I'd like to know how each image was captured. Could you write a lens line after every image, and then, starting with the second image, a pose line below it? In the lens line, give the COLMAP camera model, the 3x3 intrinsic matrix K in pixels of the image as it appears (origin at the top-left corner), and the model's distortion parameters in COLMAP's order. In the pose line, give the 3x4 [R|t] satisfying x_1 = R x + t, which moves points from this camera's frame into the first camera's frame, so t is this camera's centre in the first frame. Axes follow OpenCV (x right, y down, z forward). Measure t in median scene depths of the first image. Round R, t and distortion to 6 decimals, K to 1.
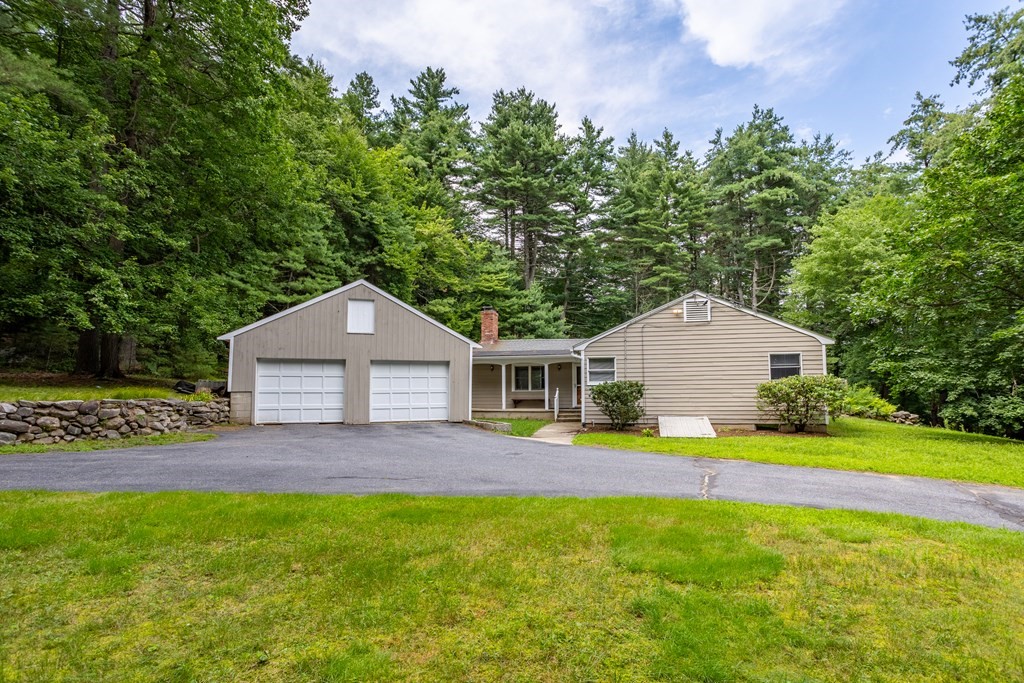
lens RADIAL K [[506.6, 0, 516.9], [0, 506.6, 338.8], [0, 0, 1]] dist [-0.038899, 0.021190]
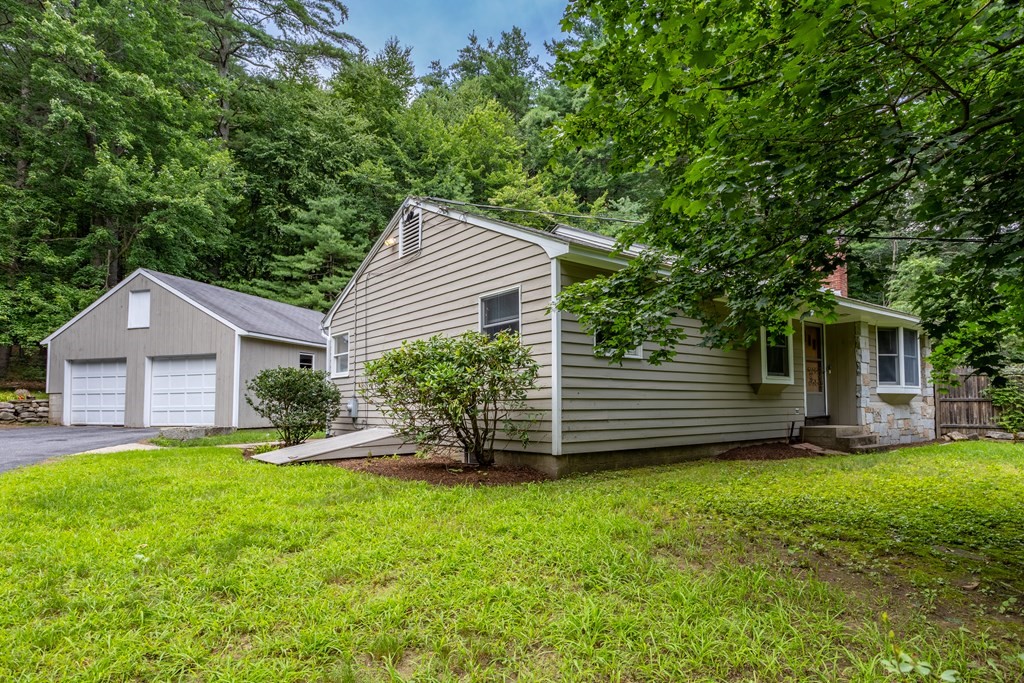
lens RADIAL K [[569.8, 0, 533.3], [0, 569.8, 379.3], [0, 0, 1]] dist [-0.023122, 0.001344]
pose [[0.804330, -0.030143, -0.593418, 0.664291], [0.063639, 0.997338, 0.035597, 0.069882], [0.590765, -0.066396, 0.804107, 0.465465]]
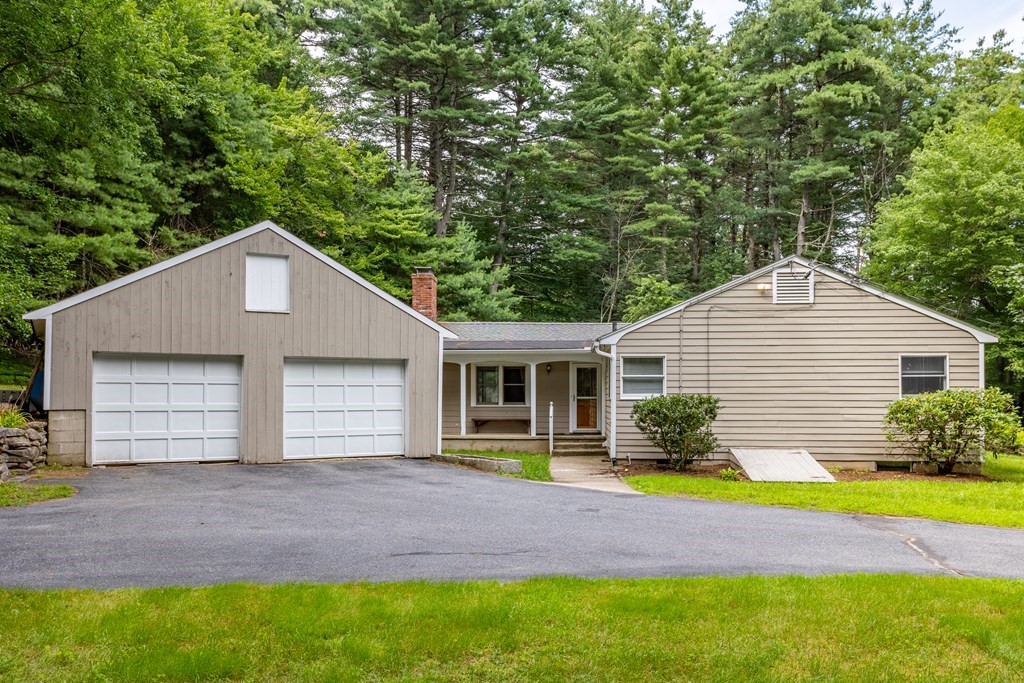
lens RADIAL K [[841.6, 0, 483.9], [0, 841.6, 361.6], [0, 0, 1]] dist [0.029072, -0.000263]
pose [[0.990839, 0.012292, 0.134485, -0.146312], [-0.020156, 0.998155, 0.057269, -0.011337], [-0.133533, -0.059456, 0.989259, -0.021200]]
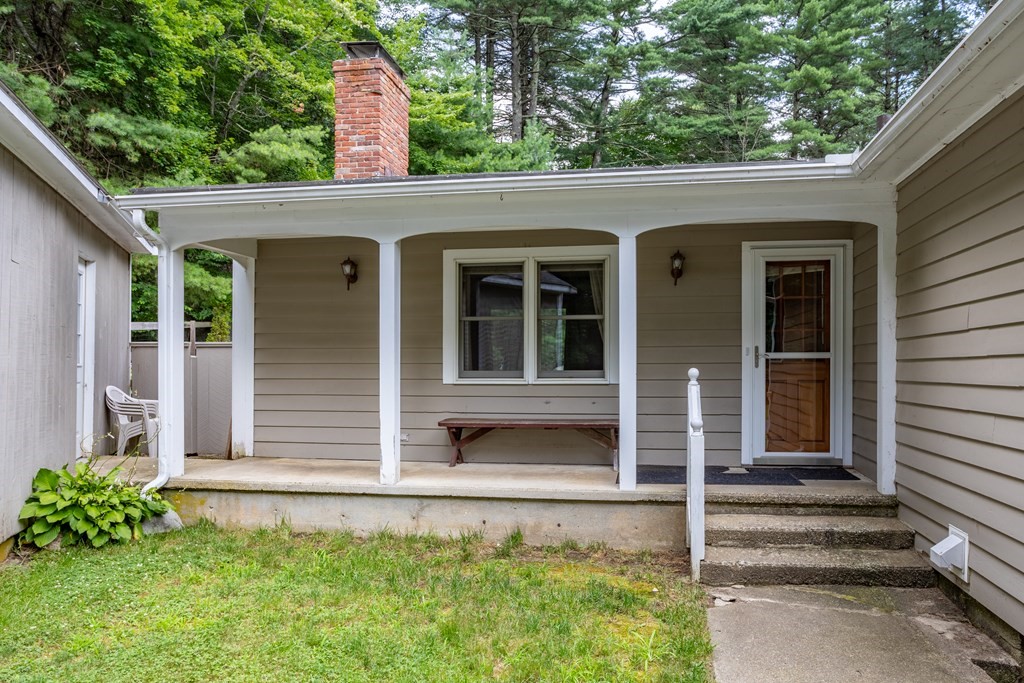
lens RADIAL K [[692.8, 0, 551.7], [0, 692.8, 368.5], [0, 0, 1]] dist [0.005637, -0.000153]
pose [[0.997143, 0.006302, 0.075273, 0.013800], [-0.013643, 0.995151, 0.097407, 0.075718], [-0.074294, -0.098156, 0.992394, 0.778225]]
